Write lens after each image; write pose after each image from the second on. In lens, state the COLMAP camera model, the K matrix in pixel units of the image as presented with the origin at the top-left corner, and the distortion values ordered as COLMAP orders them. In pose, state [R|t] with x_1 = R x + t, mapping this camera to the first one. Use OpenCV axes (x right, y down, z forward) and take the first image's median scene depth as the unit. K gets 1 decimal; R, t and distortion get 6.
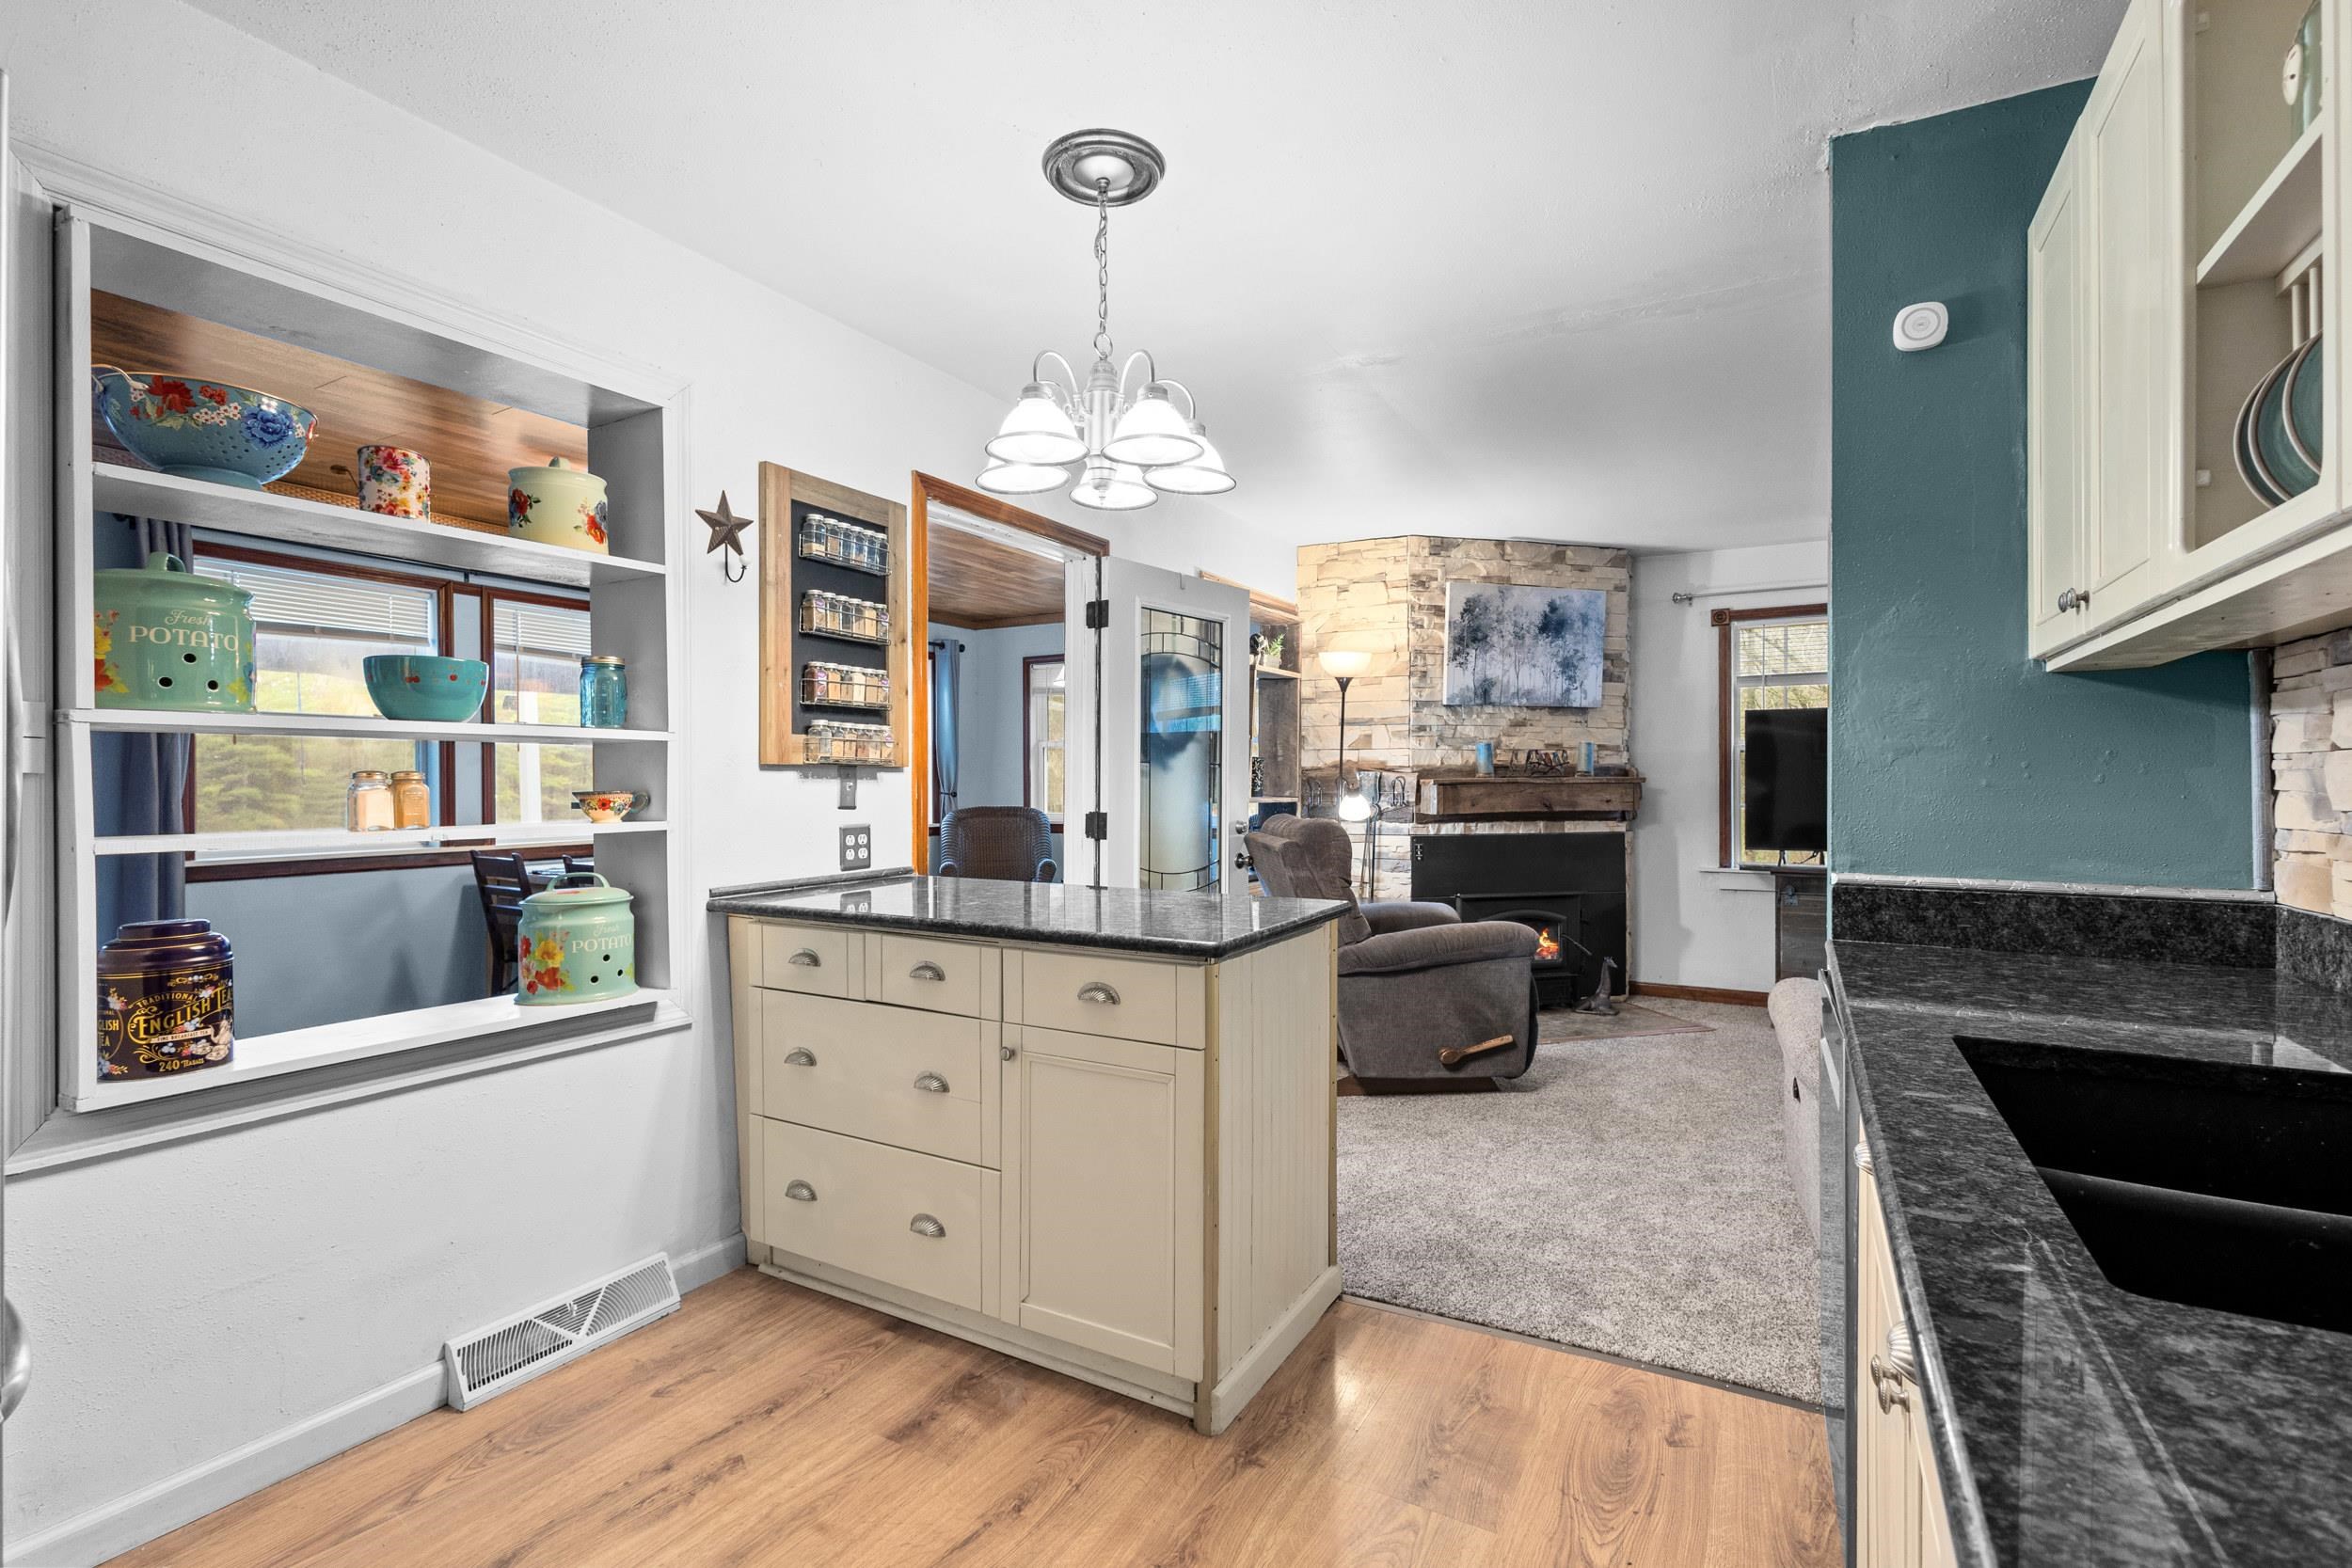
lens RADIAL K [[1075.4, 0, 1168.2], [0, 1075.4, 784.7], [0, 0, 1]] dist [0.001553, -0.000528]
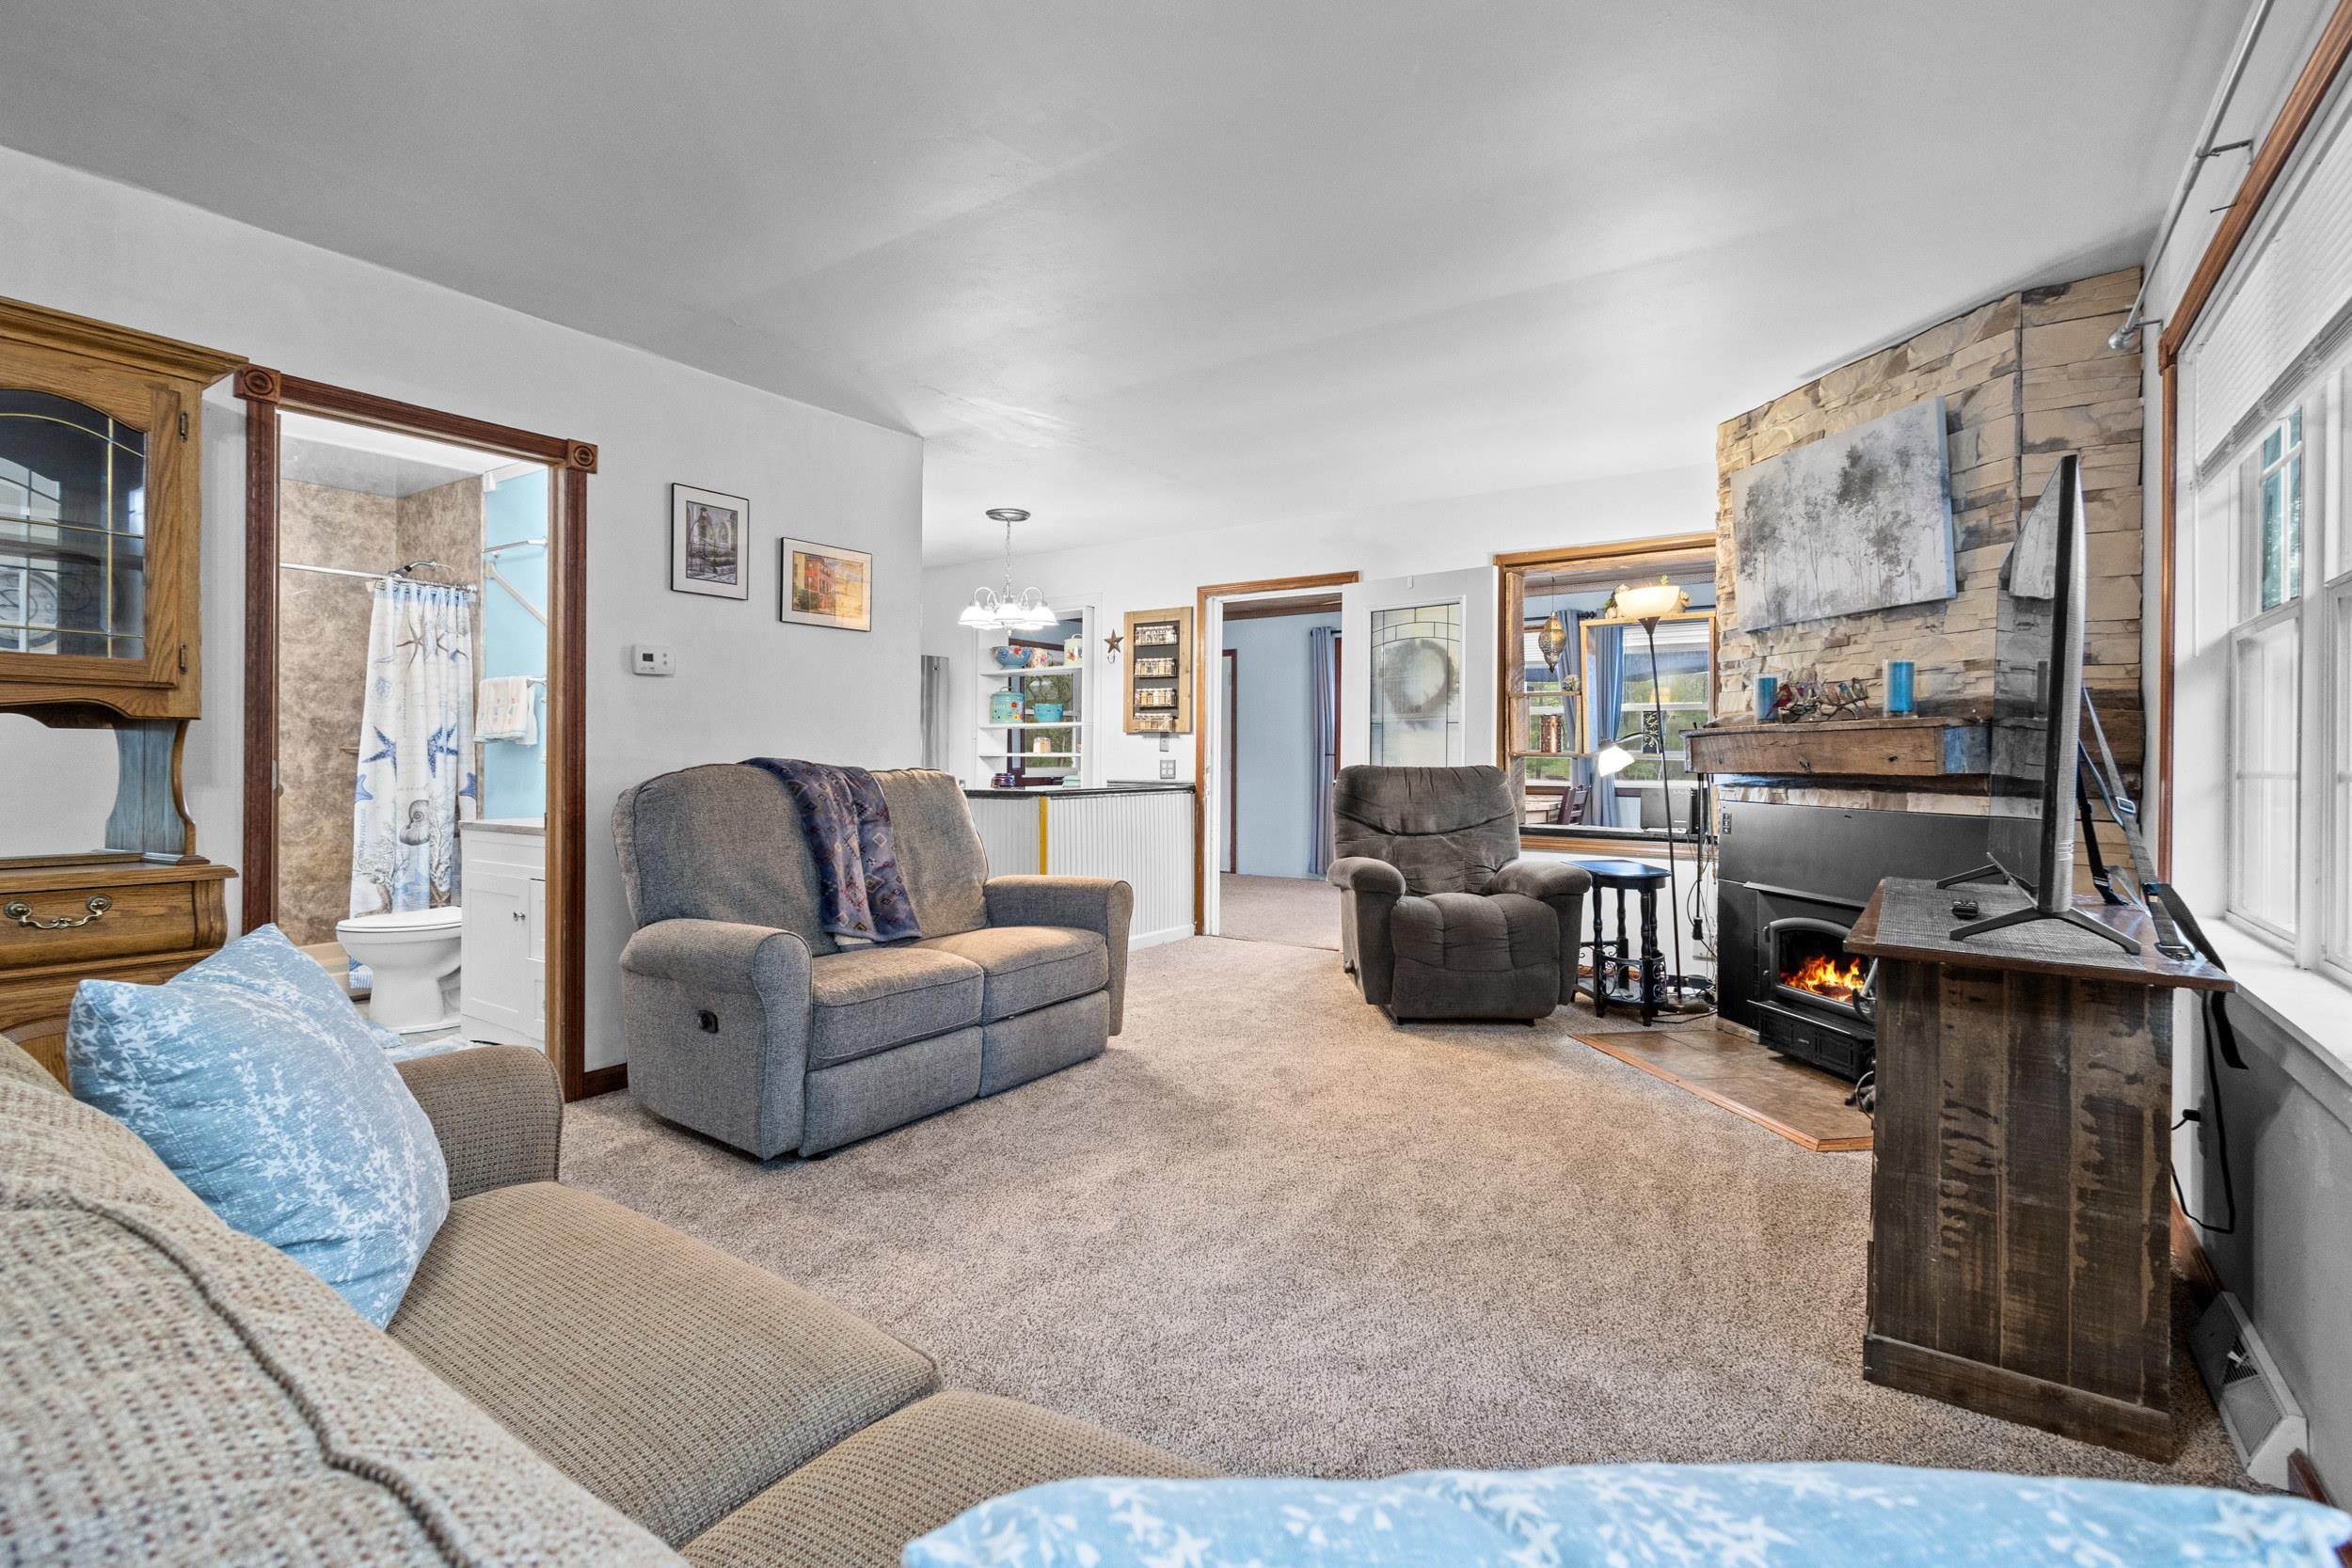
lens RADIAL K [[1082.4, 0, 1178.8], [0, 1082.4, 754.6], [0, 0, 1]] dist [0.004000, 0.000450]
pose [[-0.089057, -0.002089, -0.996024, 1.060490], [-0.008630, 0.999962, -0.001326, 0.017417], [0.995989, 0.008477, -0.089071, 0.670570]]
